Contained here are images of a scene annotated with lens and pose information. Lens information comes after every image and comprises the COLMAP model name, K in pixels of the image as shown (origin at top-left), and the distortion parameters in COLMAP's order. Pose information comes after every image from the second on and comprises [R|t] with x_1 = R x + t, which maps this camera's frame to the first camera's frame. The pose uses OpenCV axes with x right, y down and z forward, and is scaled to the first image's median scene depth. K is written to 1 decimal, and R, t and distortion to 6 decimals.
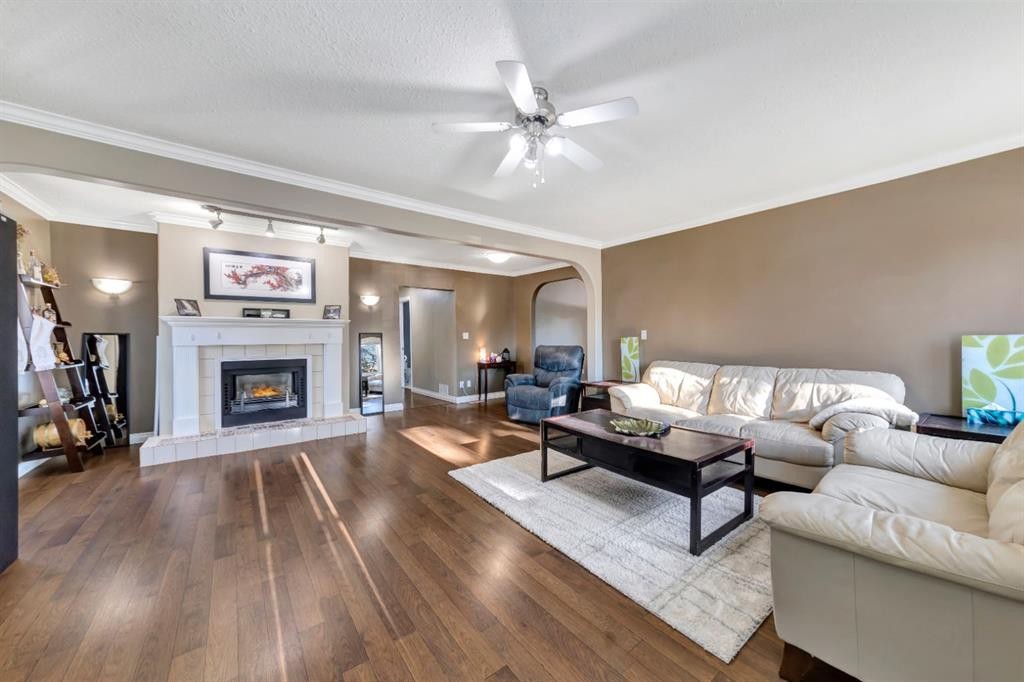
lens RADIAL K [[377.3, 0, 512.0], [0, 377.3, 341.0], [0, 0, 1]] dist [0.000081, 0.000015]
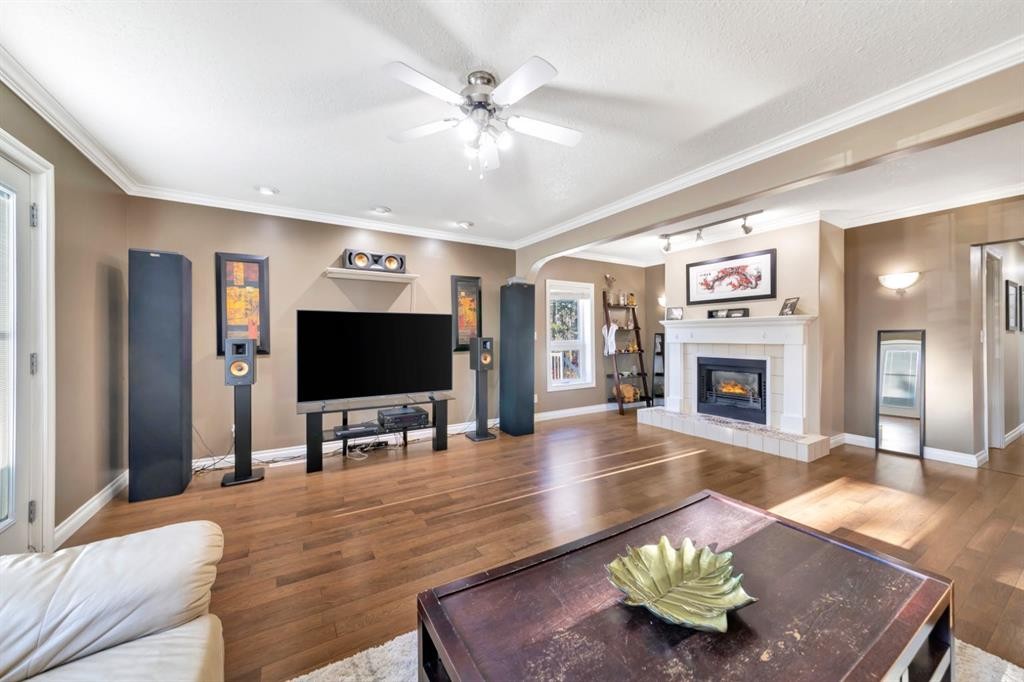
lens RADIAL K [[367.3, 0, 514.5], [0, 367.3, 340.8], [0, 0, 1]] dist [0.000161, -0.000003]
pose [[-0.096208, 0.022841, -0.995099, 0.414358], [-0.002871, 0.999726, 0.023225, -0.019629], [0.995357, 0.005092, -0.096117, 0.501727]]
